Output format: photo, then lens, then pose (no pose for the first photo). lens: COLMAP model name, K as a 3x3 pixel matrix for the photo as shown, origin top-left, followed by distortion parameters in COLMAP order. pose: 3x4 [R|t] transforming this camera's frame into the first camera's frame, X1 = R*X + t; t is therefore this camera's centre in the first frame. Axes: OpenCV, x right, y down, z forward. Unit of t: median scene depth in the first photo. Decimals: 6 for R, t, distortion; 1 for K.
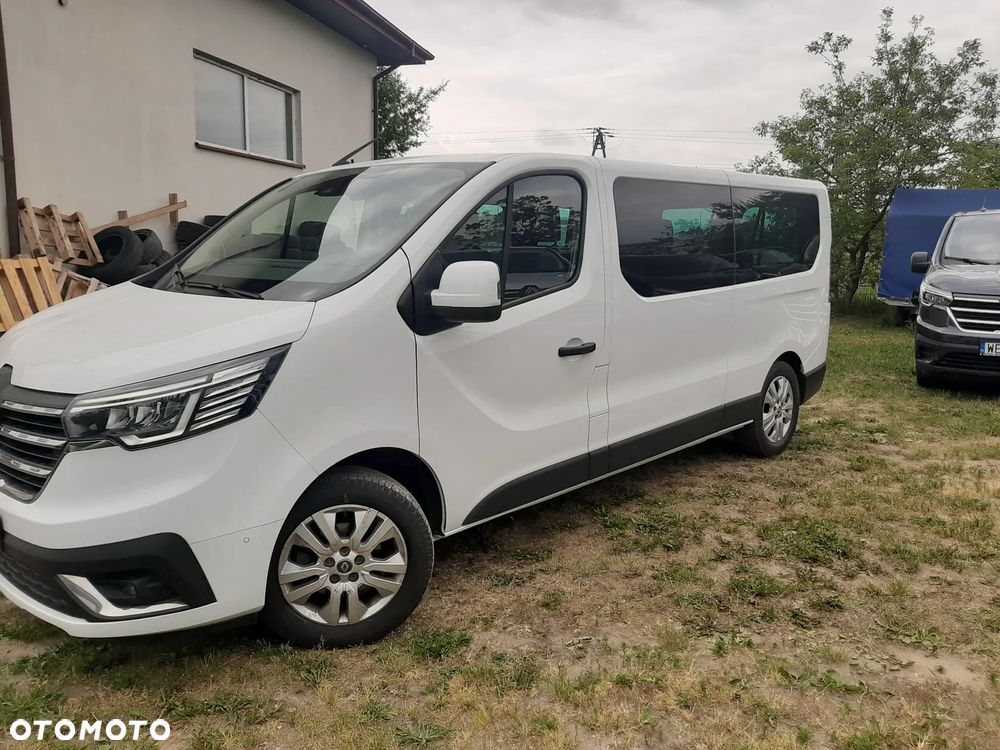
lens RADIAL K [[779.6, 0, 525.3], [0, 779.6, 349.3], [0, 0, 1]] dist [0.058855, -0.126473]
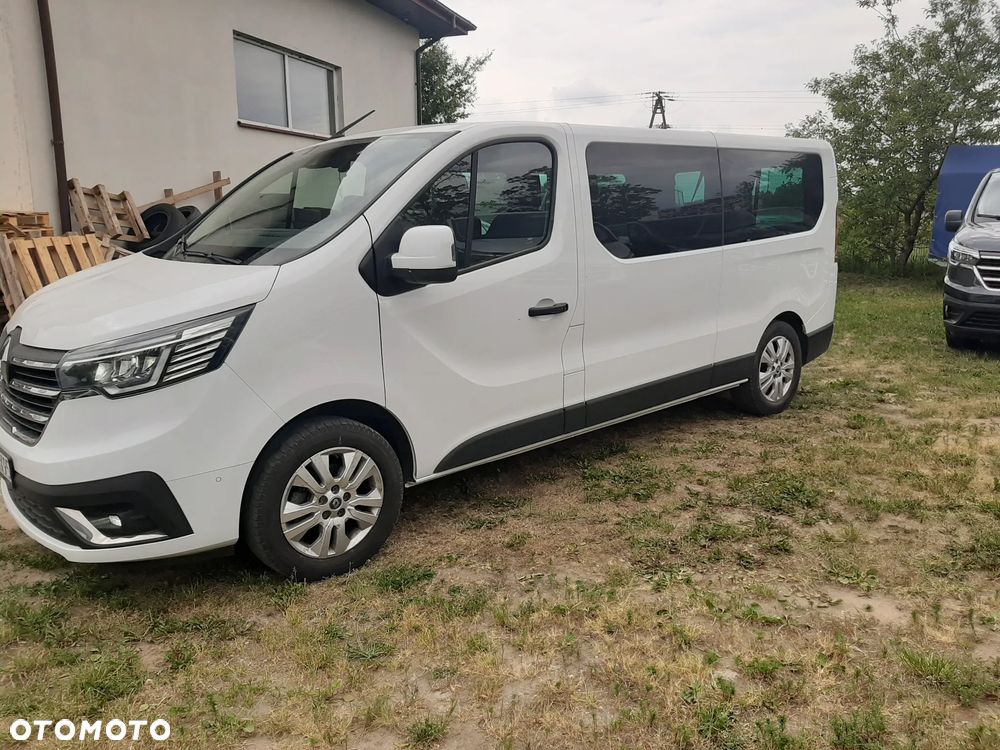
lens RADIAL K [[779.6, 0, 525.3], [0, 779.6, 349.3], [0, 0, 1]] dist [0.058855, -0.126473]
pose [[0.996526, -0.009479, -0.082745, 0.120743], [0.012562, 0.999243, 0.036816, 0.014821], [0.082334, -0.037728, 0.995890, -0.050535]]
